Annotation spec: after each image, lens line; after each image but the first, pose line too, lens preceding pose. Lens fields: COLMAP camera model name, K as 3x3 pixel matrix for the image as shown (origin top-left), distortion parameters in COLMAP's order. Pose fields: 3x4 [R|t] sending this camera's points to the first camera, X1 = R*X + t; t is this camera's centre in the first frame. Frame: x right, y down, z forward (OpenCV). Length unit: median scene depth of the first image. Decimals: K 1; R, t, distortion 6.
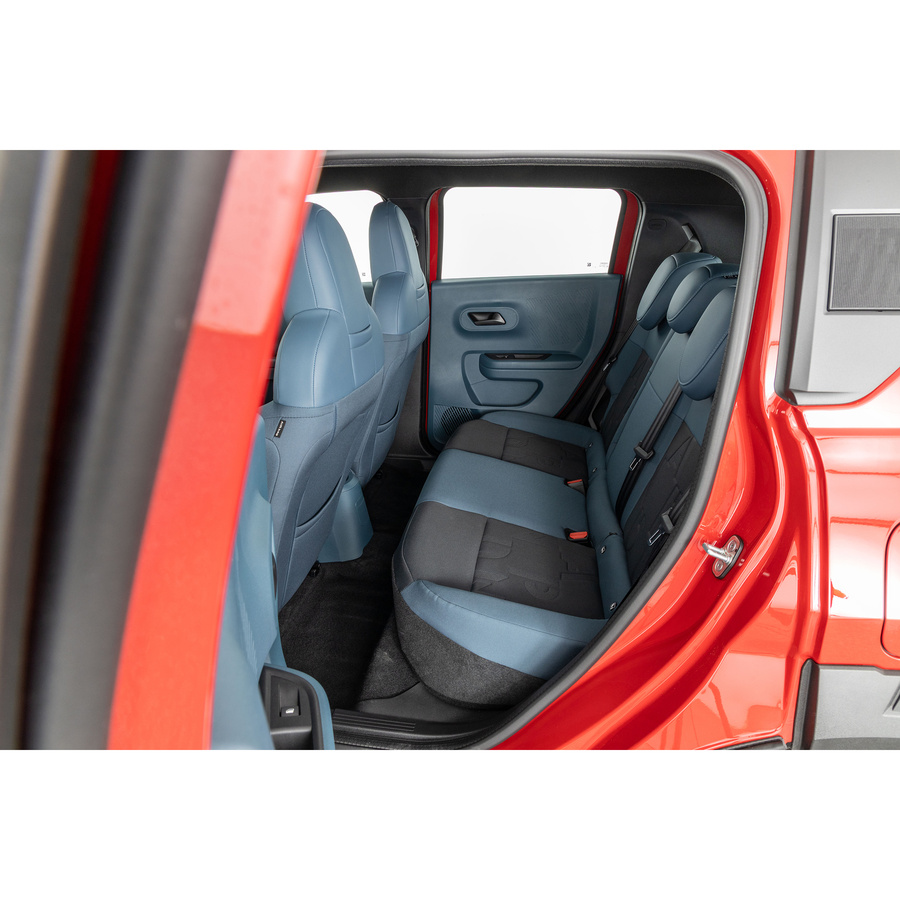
lens RADIAL K [[607.7, 0, 447.2], [0, 607.7, 448.7], [0, 0, 1]] dist [0.000387, -0.001638]
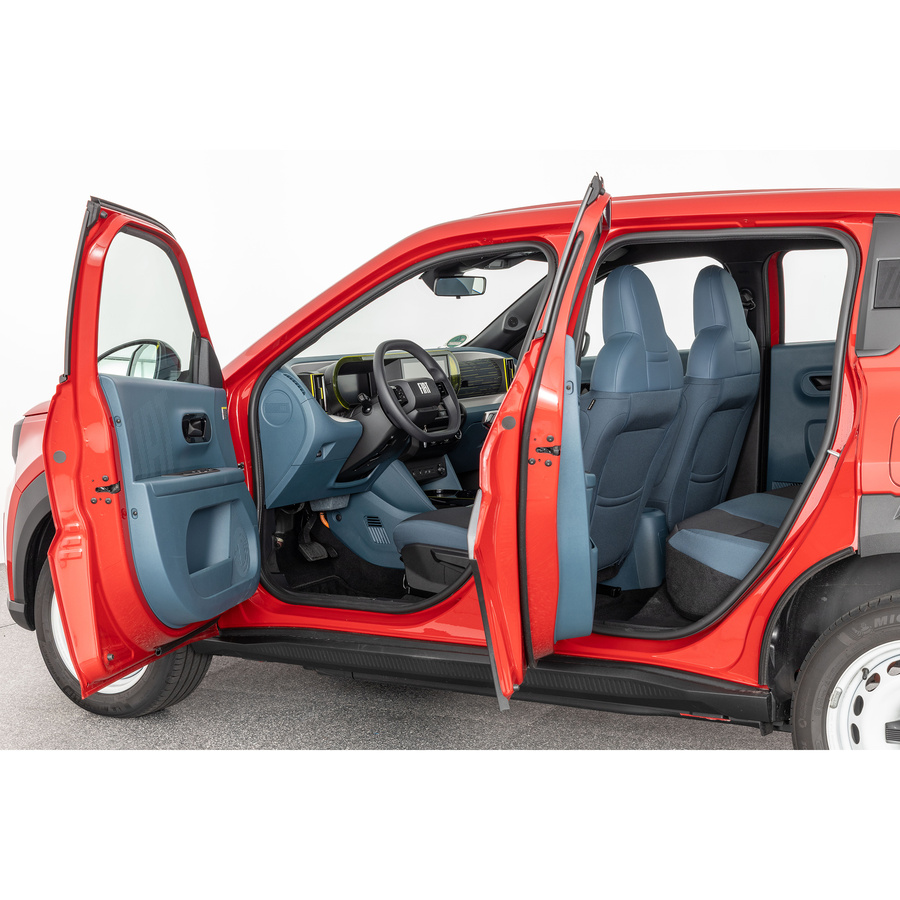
lens RADIAL K [[1655.1, 0, 448.8], [0, 1655.1, 450.0], [0, 0, 1]] dist [0.063937, 0.000000]
pose [[0.923934, 0.018074, -0.382124, 0.759037], [-0.125590, 0.957851, -0.258359, 0.924900], [0.361348, 0.286697, 0.887261, -2.145770]]
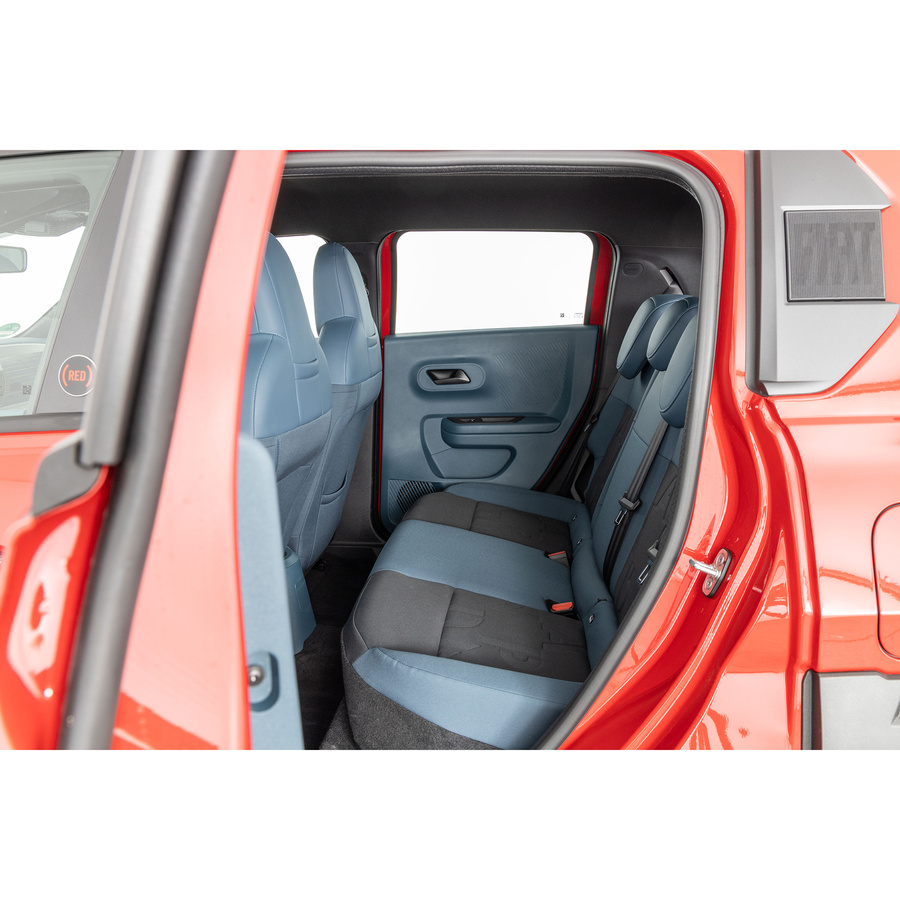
lens RADIAL K [[767.8, 0, 449.6], [0, 767.8, 450.0], [0, 0, 1]] dist [-0.003283, 0.003780]
pose [[0.997976, -0.013630, 0.062114, -0.004258], [0.024063, 0.985073, -0.170449, 0.115941], [-0.058863, 0.171599, 0.983407, -0.087384]]
